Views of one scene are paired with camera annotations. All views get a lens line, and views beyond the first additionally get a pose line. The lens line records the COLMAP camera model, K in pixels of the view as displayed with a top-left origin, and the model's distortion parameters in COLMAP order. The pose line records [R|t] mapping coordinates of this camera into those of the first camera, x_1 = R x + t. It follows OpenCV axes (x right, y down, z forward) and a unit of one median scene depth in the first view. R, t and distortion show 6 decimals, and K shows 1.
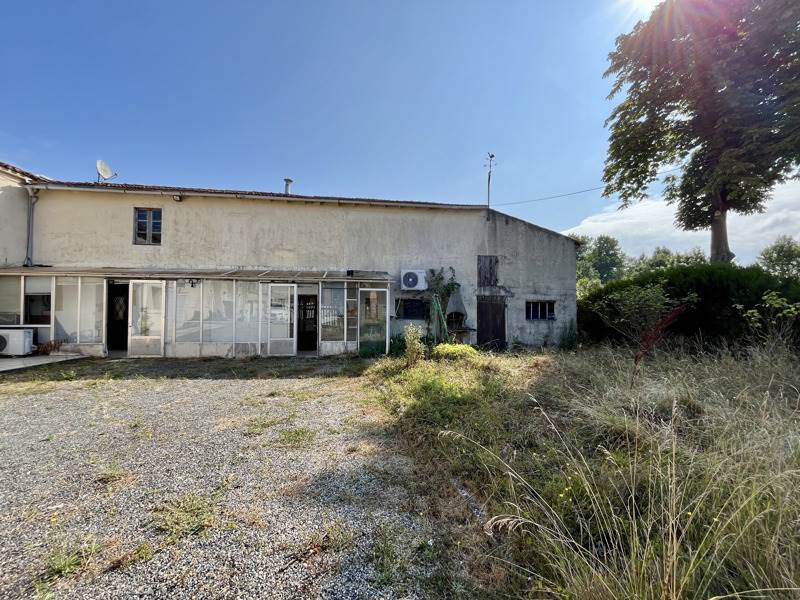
lens RADIAL K [[324.1, 0, 396.5], [0, 324.1, 302.7], [0, 0, 1]] dist [-0.000544, -0.000140]
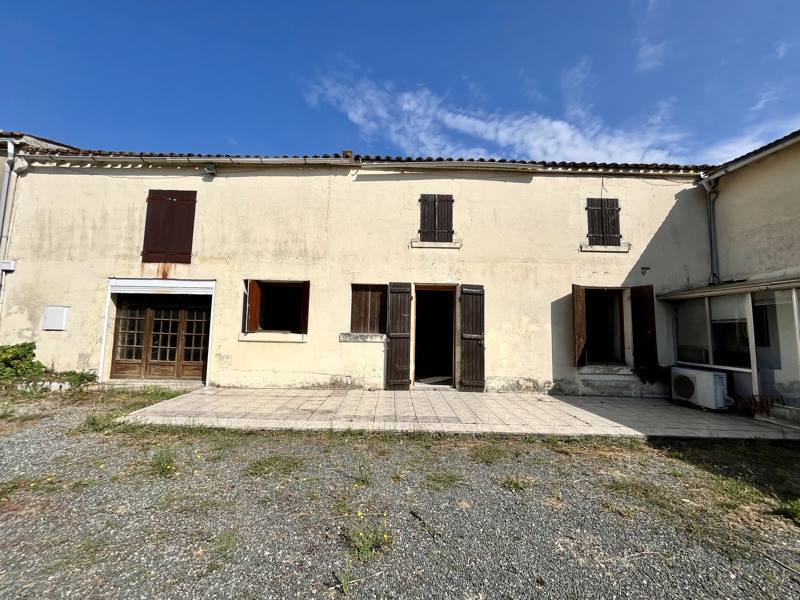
lens RADIAL K [[324.1, 0, 395.0], [0, 324.1, 299.7], [0, 0, 1]] dist [-0.000544, -0.000140]
pose [[-0.098797, -0.098025, -0.990268, -0.353594], [0.002807, 0.995105, -0.098784, -0.005889], [0.995104, -0.012540, -0.098039, 0.365457]]
